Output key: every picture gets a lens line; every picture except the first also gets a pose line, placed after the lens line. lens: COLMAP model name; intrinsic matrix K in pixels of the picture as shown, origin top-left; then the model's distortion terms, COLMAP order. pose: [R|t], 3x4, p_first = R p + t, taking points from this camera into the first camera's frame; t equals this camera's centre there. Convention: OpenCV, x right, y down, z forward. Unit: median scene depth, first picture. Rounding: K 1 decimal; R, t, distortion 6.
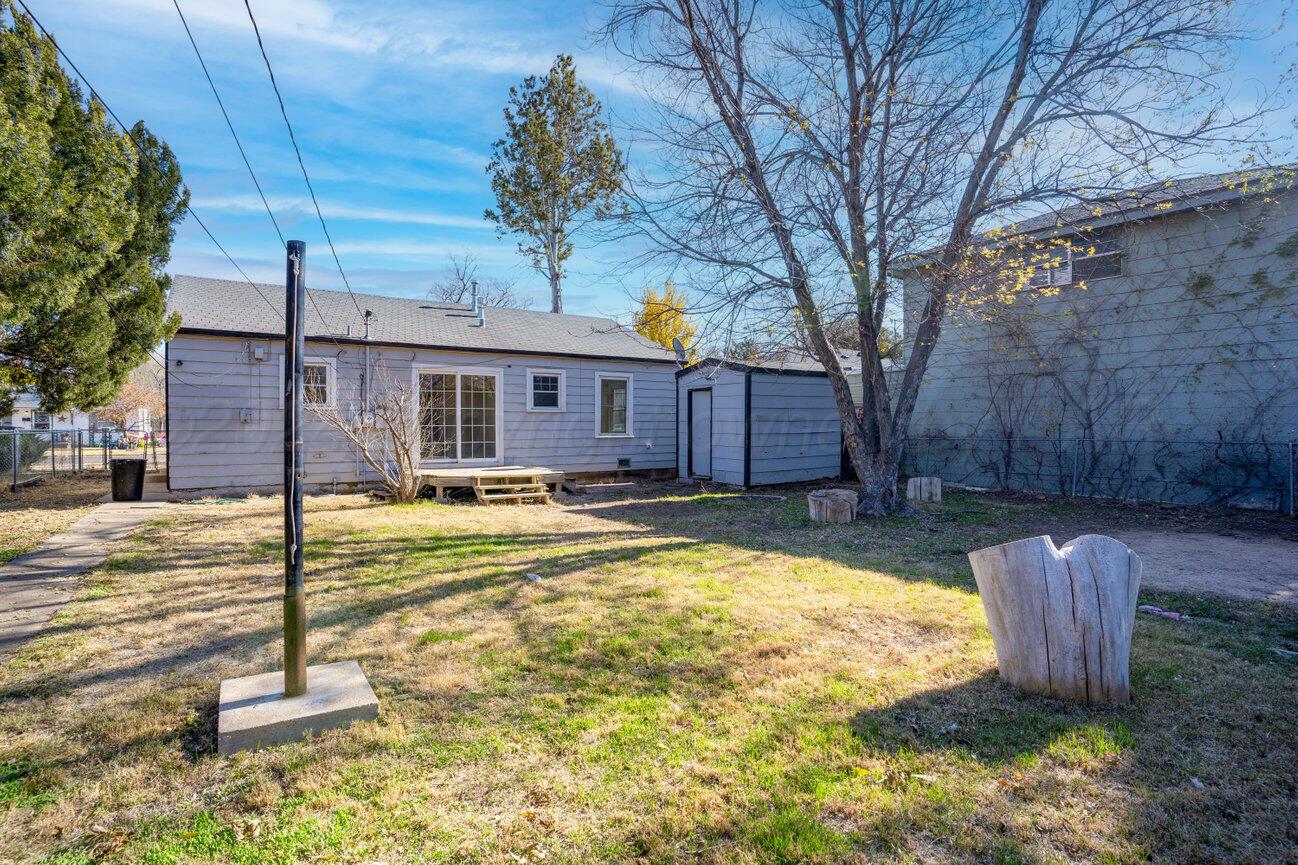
lens RADIAL K [[615.5, 0, 627.5], [0, 615.5, 415.1], [0, 0, 1]] dist [-0.022463, 0.003100]
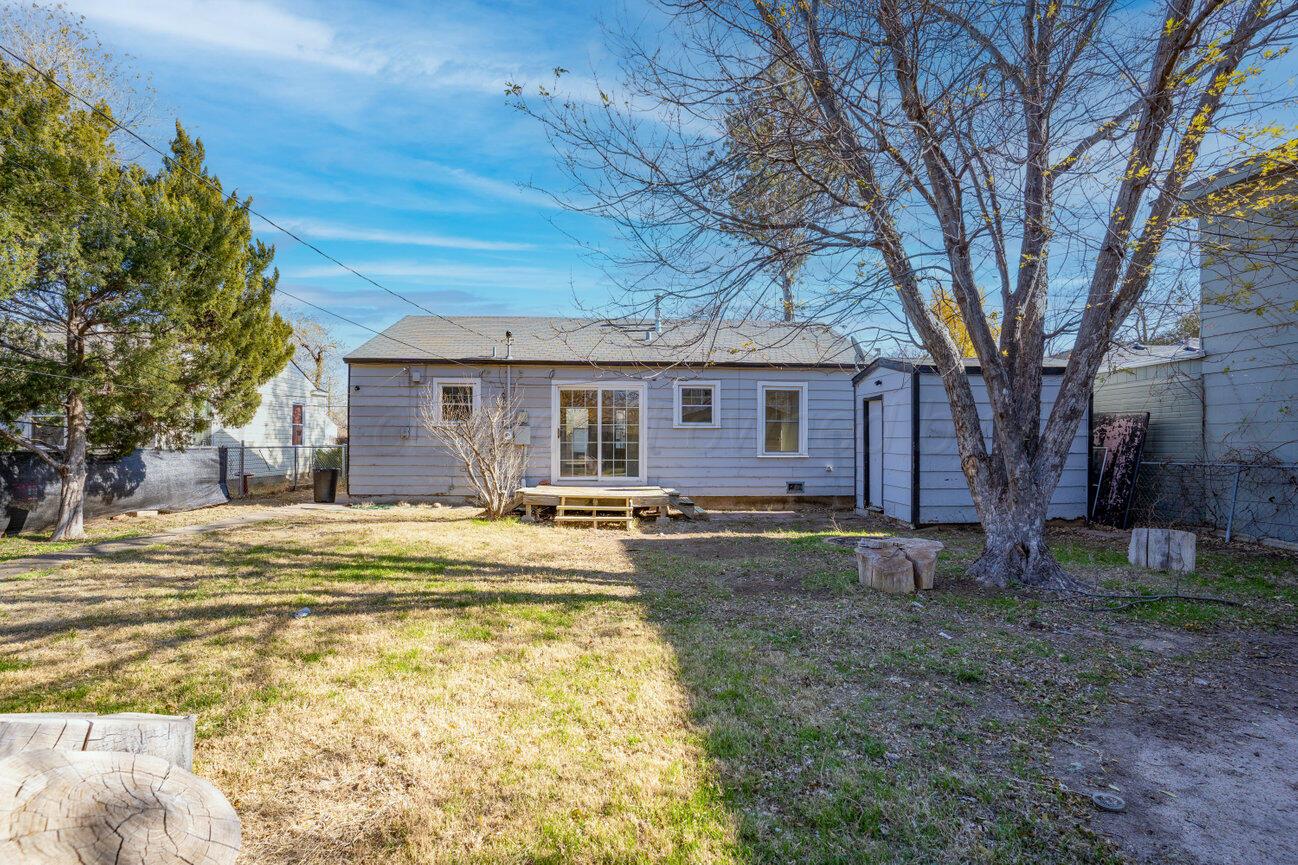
lens RADIAL K [[615.5, 0, 655.8], [0, 615.5, 434.6], [0, 0, 1]] dist [-0.022463, 0.003100]
pose [[0.876686, -0.003546, -0.481050, 0.270310], [0.002927, 0.999994, -0.002038, 0.006692], [0.481055, 0.000379, 0.876691, 0.189236]]
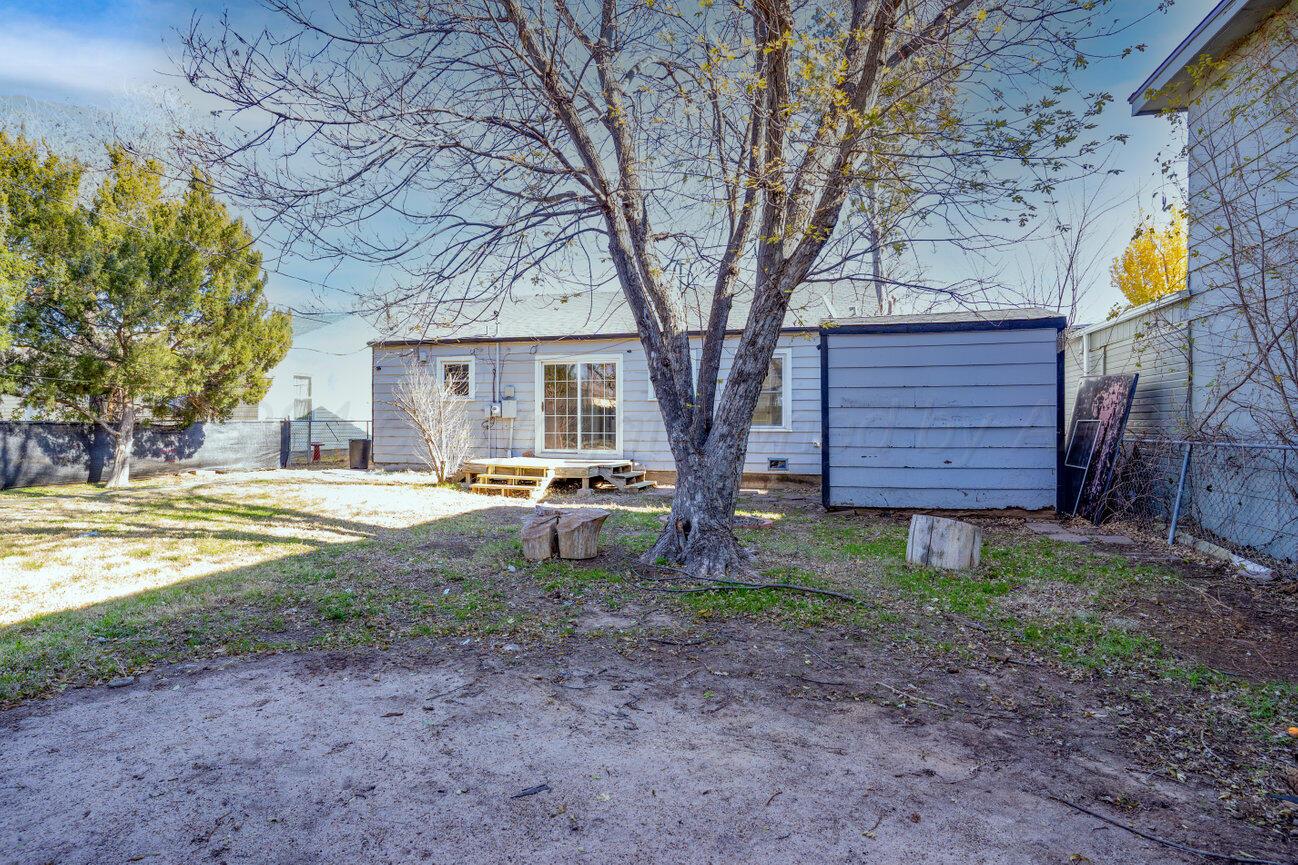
lens RADIAL K [[661.9, 0, 643.9], [0, 661.9, 434.0], [0, 0, 1]] dist [-0.018969, -0.000816]
pose [[0.665970, 0.019718, -0.745718, 0.580044], [0.008712, 0.999377, 0.034206, 0.010930], [0.745928, -0.029277, 0.665383, 0.370985]]
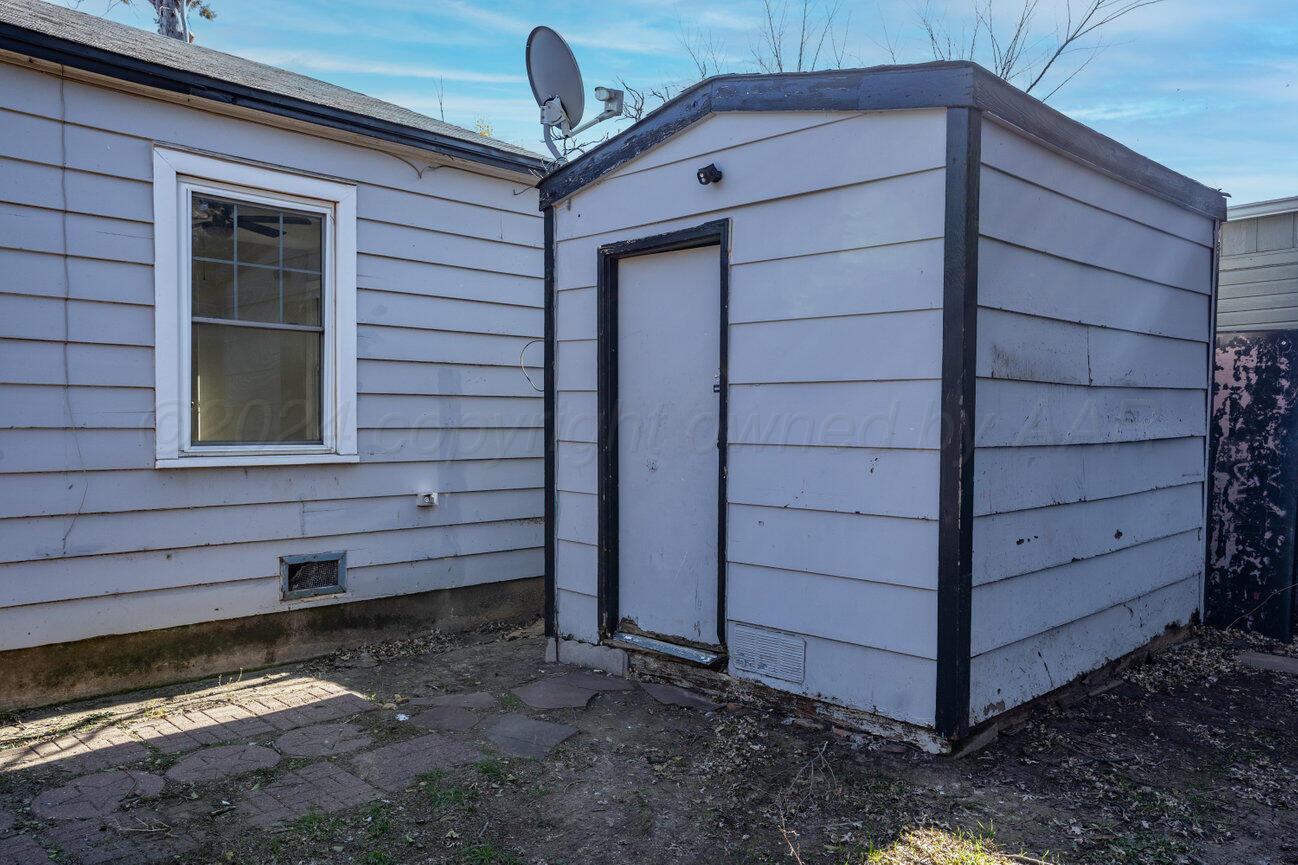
lens RADIAL K [[953.7, 0, 655.2], [0, 953.7, 434.2], [0, 0, 1]] dist [0.008563, 0.000715]
pose [[0.972803, -0.001656, 0.231626, 0.041035], [-0.004099, 0.999695, 0.024362, 0.018871], [-0.231596, -0.024649, 0.972500, 0.727267]]
